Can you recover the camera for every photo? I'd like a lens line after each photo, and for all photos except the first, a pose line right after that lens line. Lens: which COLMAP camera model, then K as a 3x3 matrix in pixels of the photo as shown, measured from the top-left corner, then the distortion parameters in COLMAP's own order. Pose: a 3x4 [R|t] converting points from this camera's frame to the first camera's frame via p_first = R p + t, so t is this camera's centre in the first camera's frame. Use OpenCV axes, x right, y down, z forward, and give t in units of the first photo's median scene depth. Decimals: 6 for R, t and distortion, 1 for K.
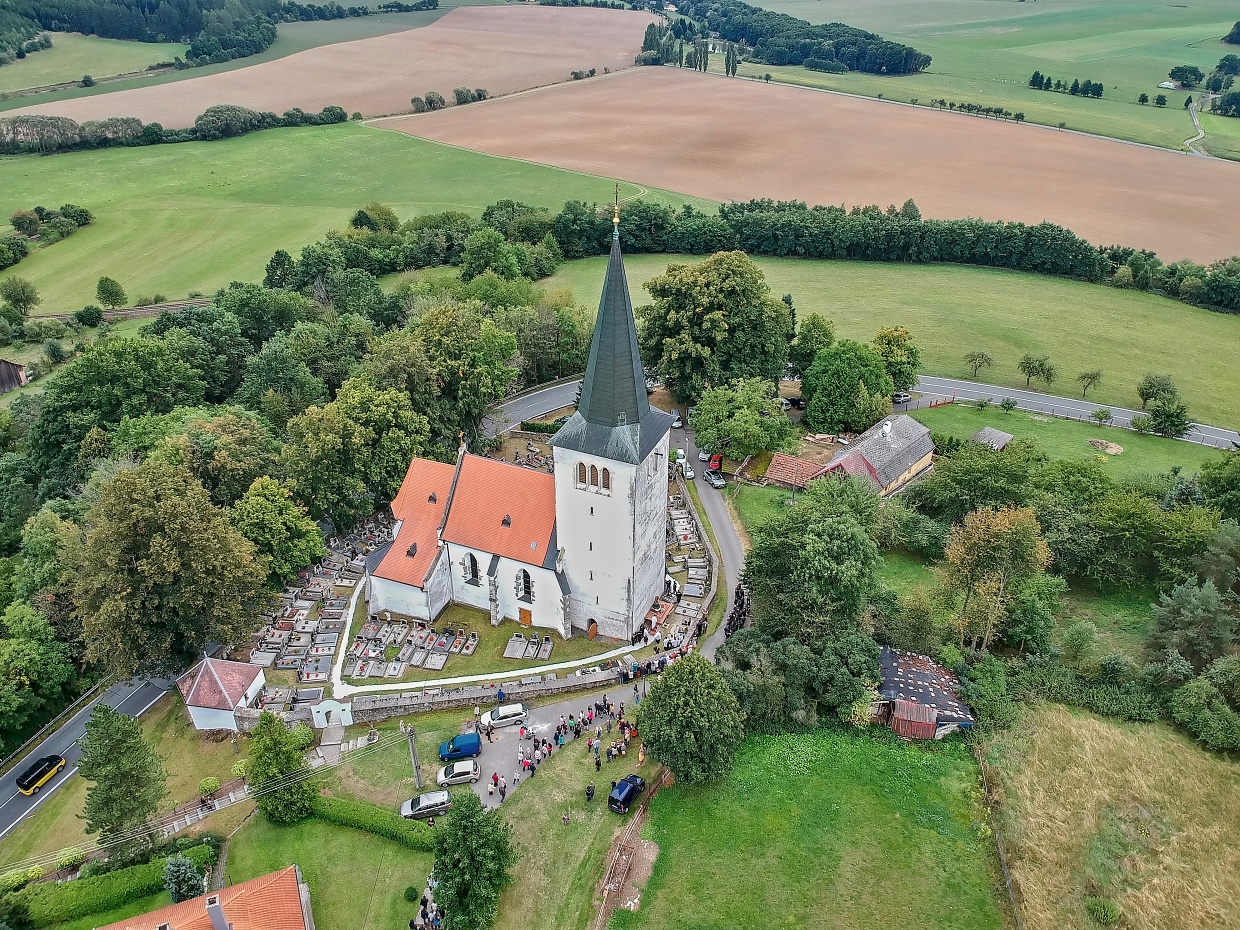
lens RADIAL K [[955.4, 0, 610.4], [0, 955.4, 467.5], [0, 0, 1]] dist [0.150233, -0.259695]
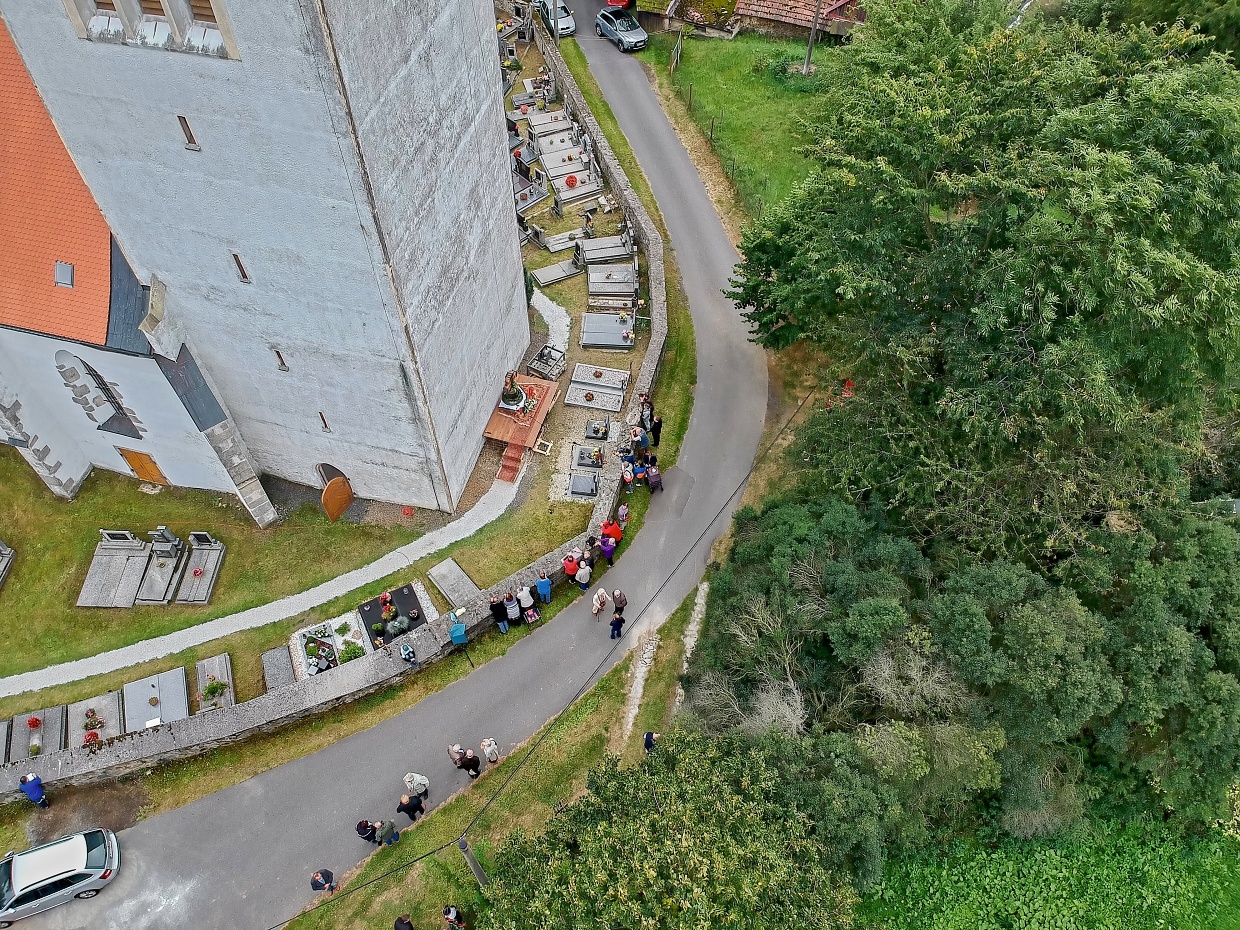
lens RADIAL K [[955.4, 0, 610.4], [0, 955.4, 467.5], [0, 0, 1]] dist [0.150233, -0.259695]
pose [[0.988220, -0.126852, 0.085616, 0.049444], [0.085656, 0.922050, 0.377475, 0.035012], [-0.126825, -0.365694, 0.922054, 0.640378]]
